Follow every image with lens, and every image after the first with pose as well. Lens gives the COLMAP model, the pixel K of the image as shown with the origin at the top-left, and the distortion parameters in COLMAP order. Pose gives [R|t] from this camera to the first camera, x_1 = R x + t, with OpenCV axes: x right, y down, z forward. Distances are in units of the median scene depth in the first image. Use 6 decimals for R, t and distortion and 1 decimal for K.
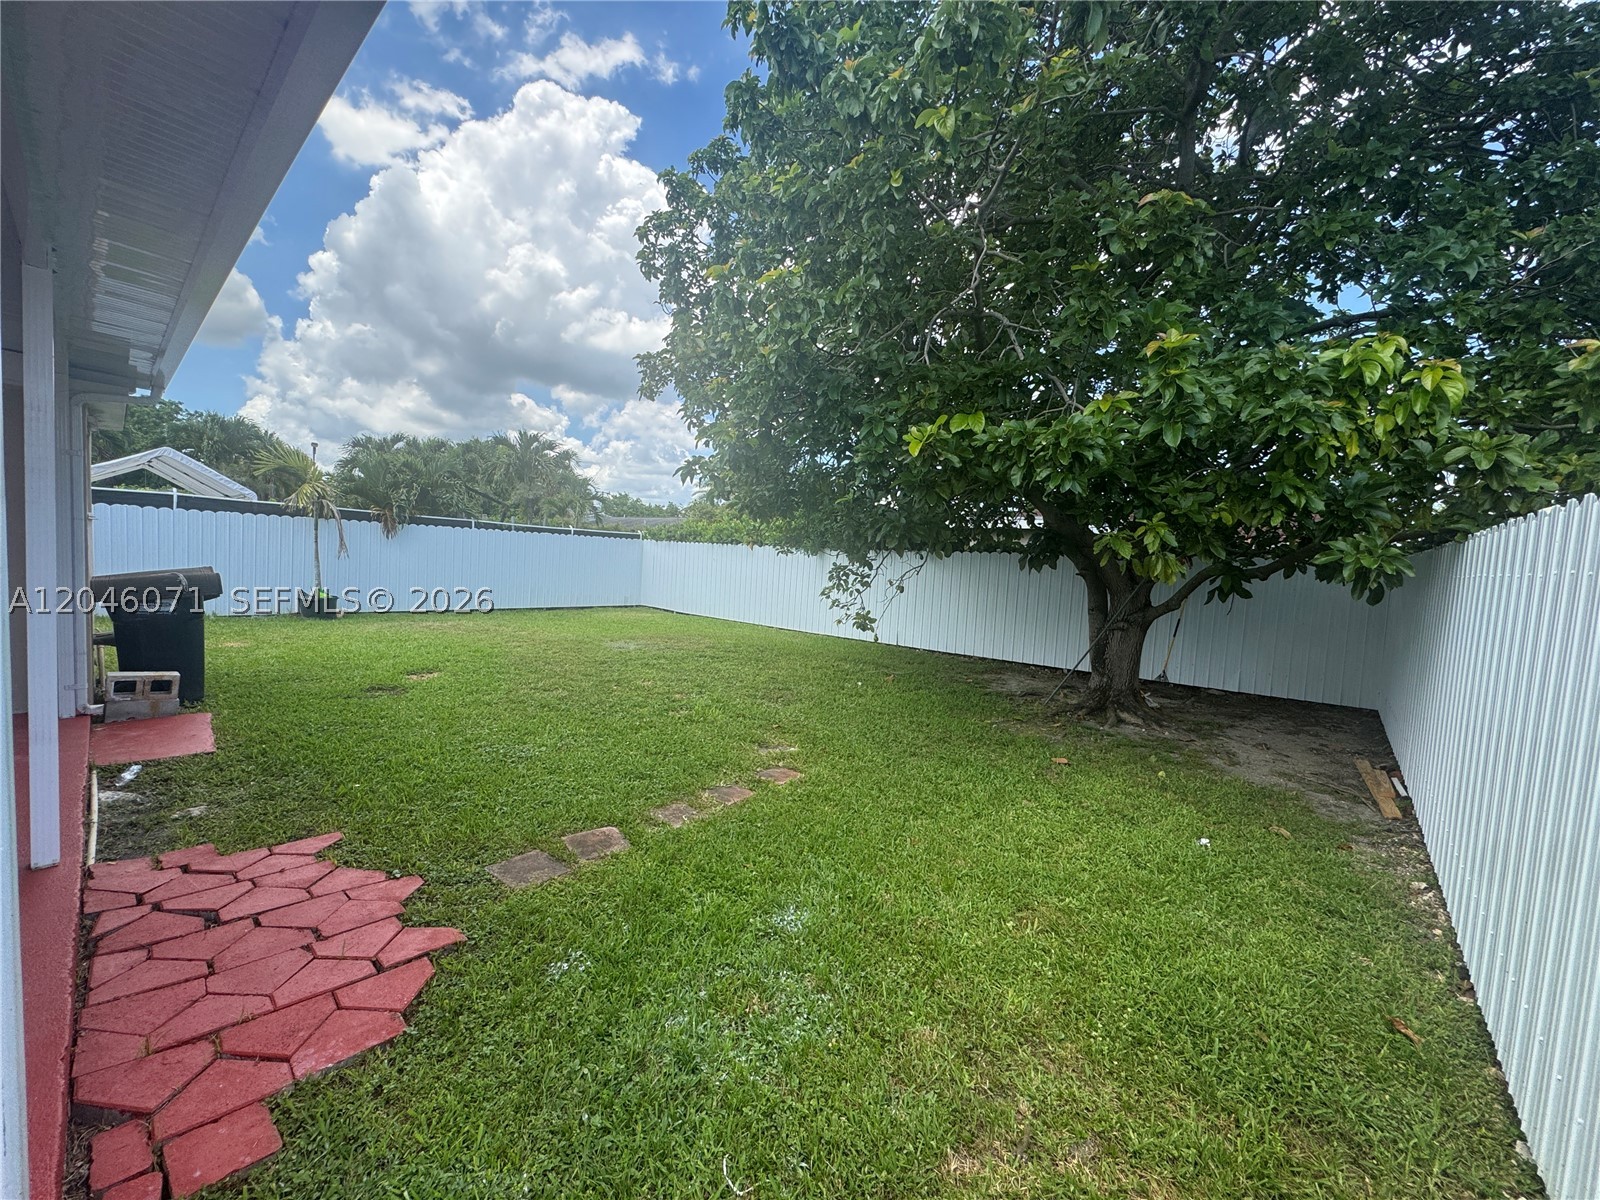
lens RADIAL K [[638.4, 0, 798.0], [0, 638.4, 597.0], [0, 0, 1]] dist [-0.000775, 0.000430]
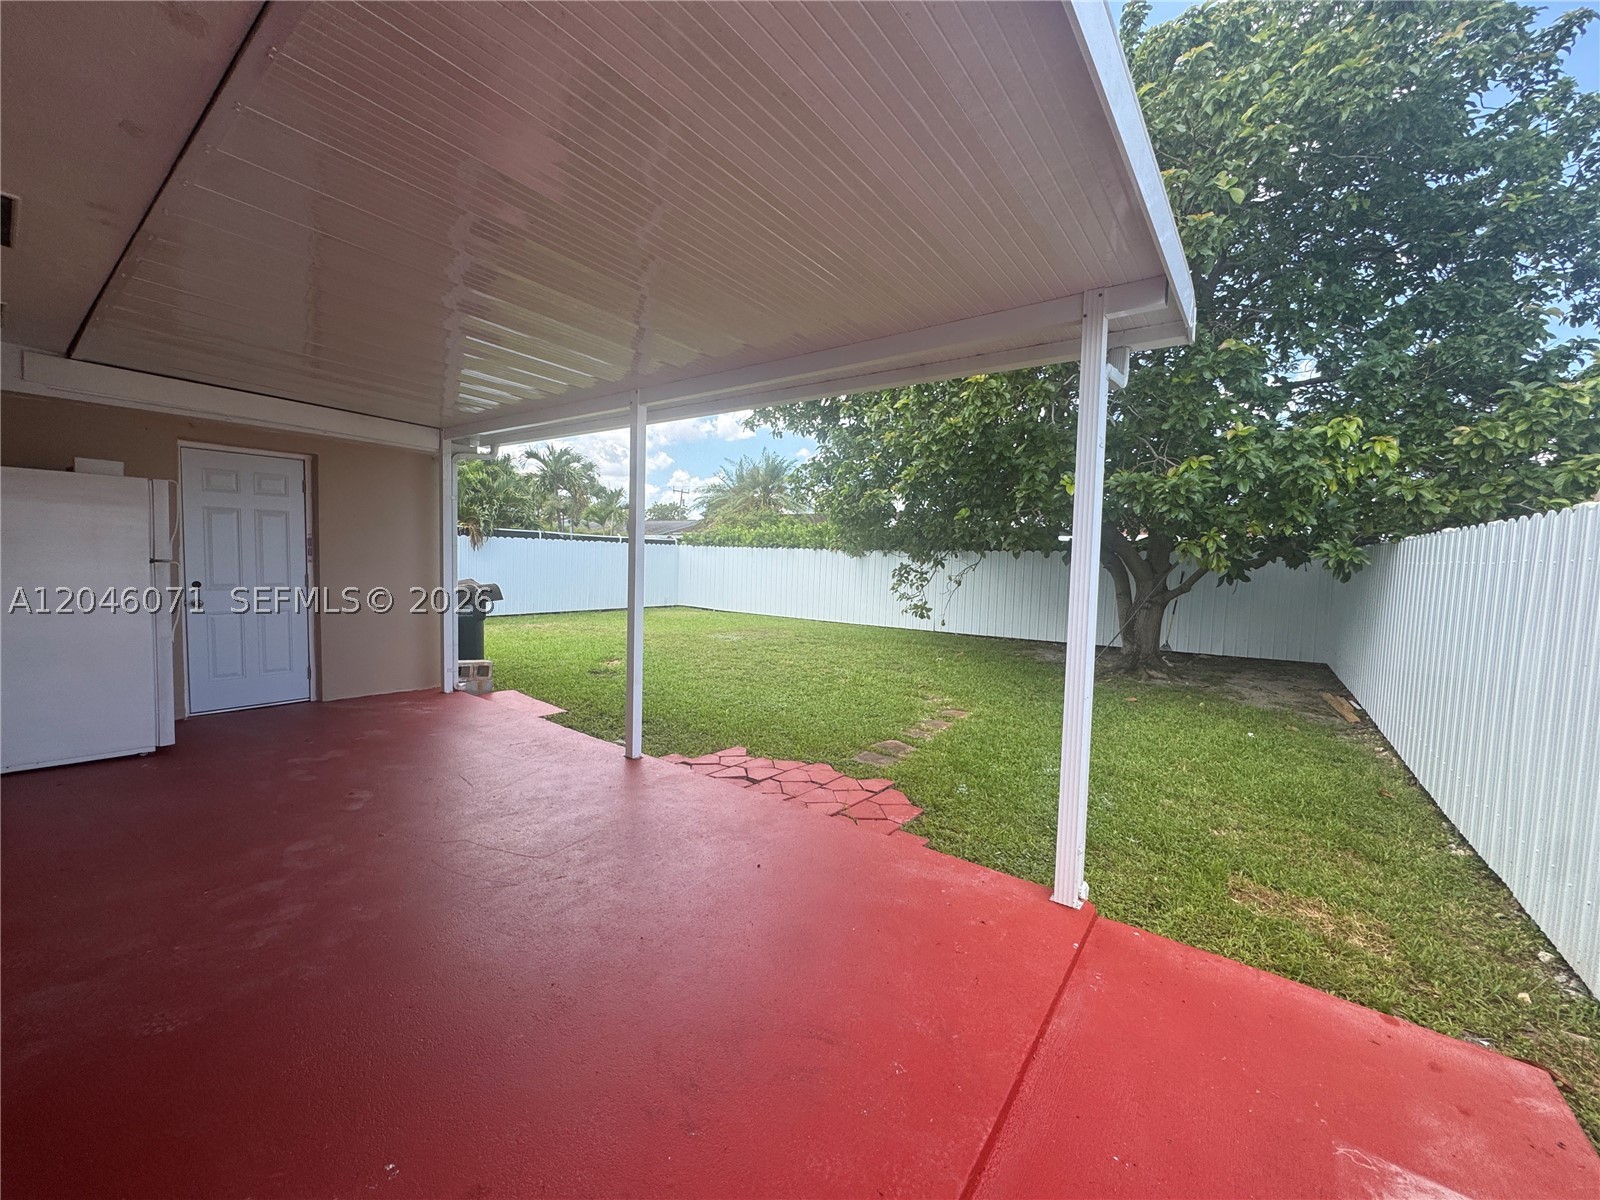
lens RADIAL K [[638.4, 0, 798.0], [0, 638.4, 597.0], [0, 0, 1]] dist [-0.000775, 0.000430]
pose [[0.996345, -0.028898, 0.080388, -0.572881], [0.028648, 0.999580, 0.004265, 0.001707], [-0.080477, -0.001946, 0.996755, -0.466618]]
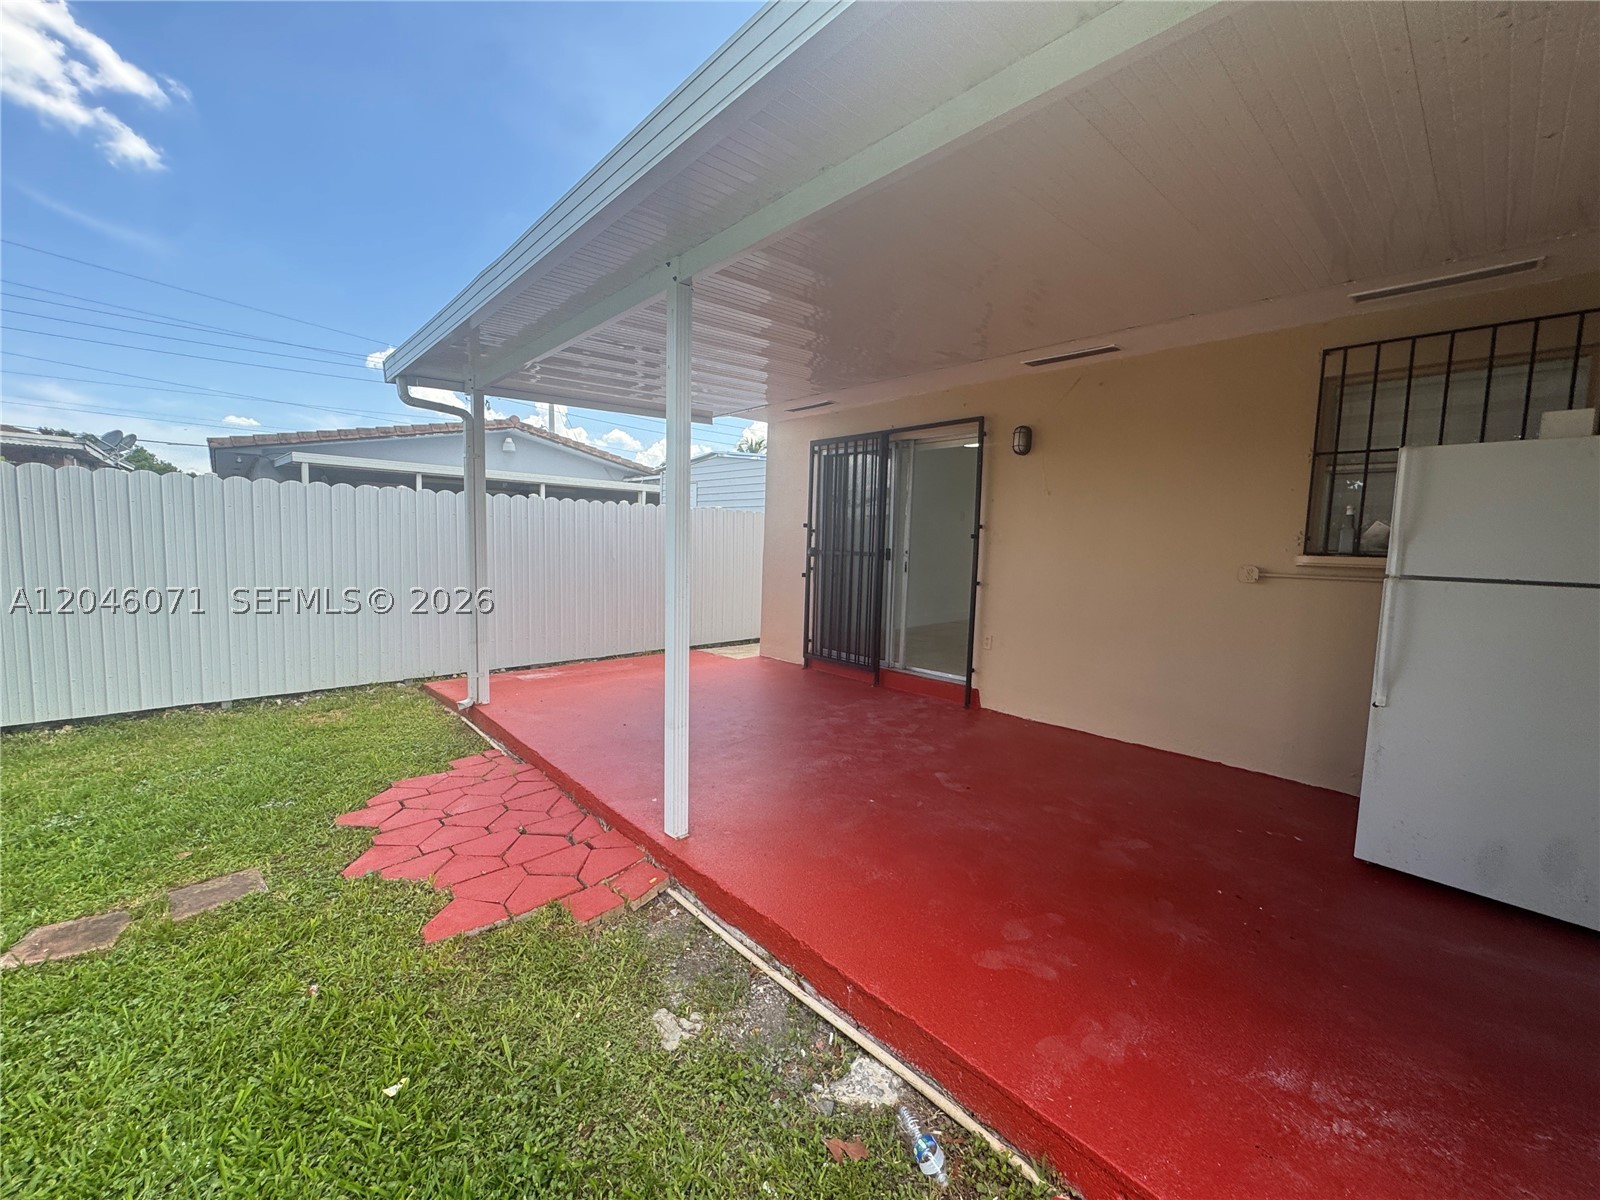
lens RADIAL K [[638.4, 0, 798.0], [0, 638.4, 597.0], [0, 0, 1]] dist [-0.000775, 0.000430]
pose [[-0.992378, -0.089078, 0.085154, -0.951807], [-0.074768, 0.984517, 0.158544, -0.117728], [-0.097958, 0.150969, -0.983673, 1.320815]]
